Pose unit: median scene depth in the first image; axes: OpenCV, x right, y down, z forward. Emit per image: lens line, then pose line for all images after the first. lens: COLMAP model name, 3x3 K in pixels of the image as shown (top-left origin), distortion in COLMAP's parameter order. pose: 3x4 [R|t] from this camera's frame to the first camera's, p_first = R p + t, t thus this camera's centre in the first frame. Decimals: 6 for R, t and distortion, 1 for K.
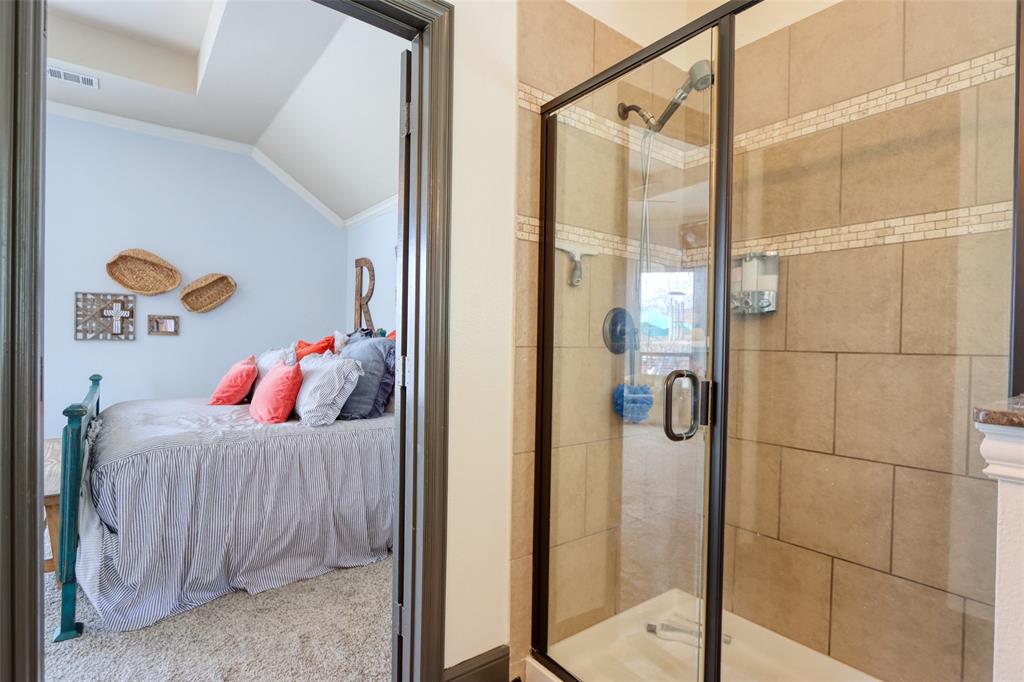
lens RADIAL K [[504.0, 0, 518.0], [0, 504.0, 349.1], [0, 0, 1]] dist [-0.009890, -0.000073]
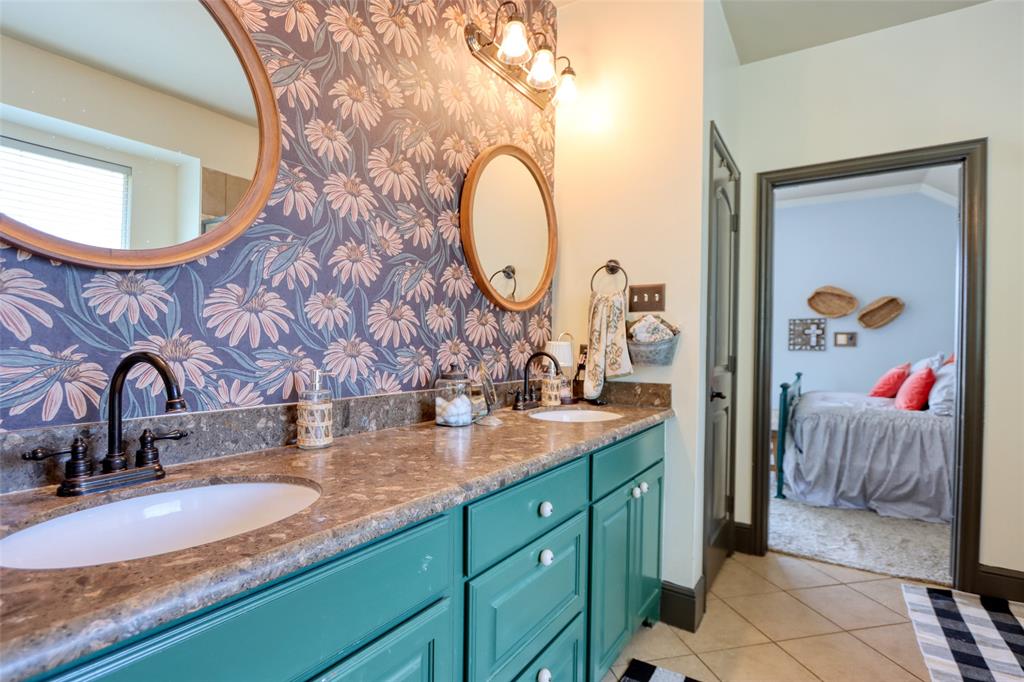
lens RADIAL K [[504.0, 0, 518.0], [0, 504.0, 349.1], [0, 0, 1]] dist [-0.009890, -0.000073]
pose [[0.337477, -0.002042, -0.941331, 0.503788], [-0.018490, 0.999790, -0.008798, 0.012948], [0.941152, 0.020375, 0.337369, -0.534413]]
